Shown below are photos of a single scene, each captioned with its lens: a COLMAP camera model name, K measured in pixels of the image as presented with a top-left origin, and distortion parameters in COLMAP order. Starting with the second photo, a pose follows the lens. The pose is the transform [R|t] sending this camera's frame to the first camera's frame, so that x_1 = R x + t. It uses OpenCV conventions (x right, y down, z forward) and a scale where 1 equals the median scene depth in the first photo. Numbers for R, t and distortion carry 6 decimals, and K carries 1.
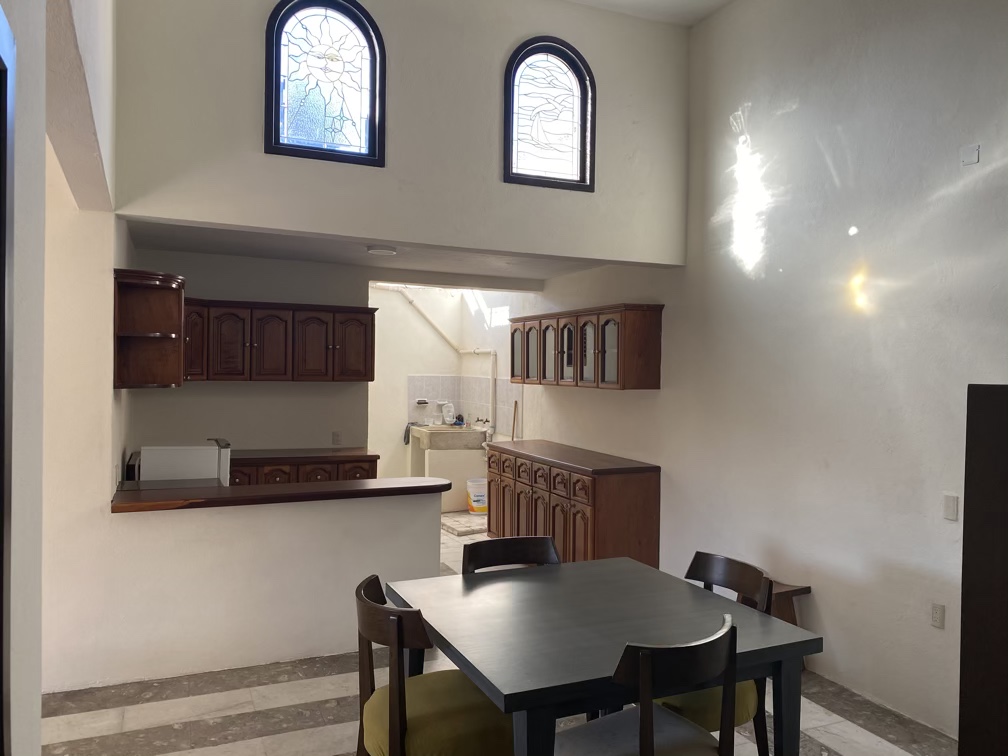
lens RADIAL K [[766.6, 0, 500.9], [0, 766.6, 358.5], [0, 0, 1]] dist [0.026501, -0.001154]
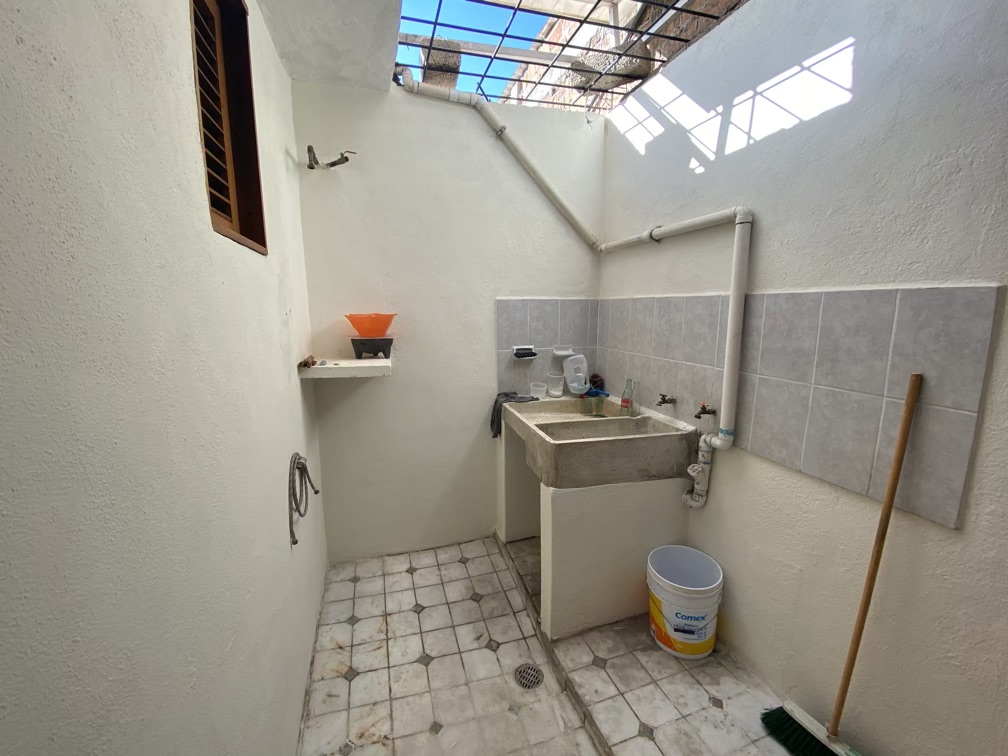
lens RADIAL K [[405.2, 0, 501.8], [0, 405.2, 377.3], [0, 0, 1]] dist [0.040804, -0.026849]
pose [[0.993441, 0.000954, -0.114342, -0.131474], [0.019470, 0.983951, 0.177376, 0.038166], [0.112676, -0.178439, 0.977478, 1.110103]]
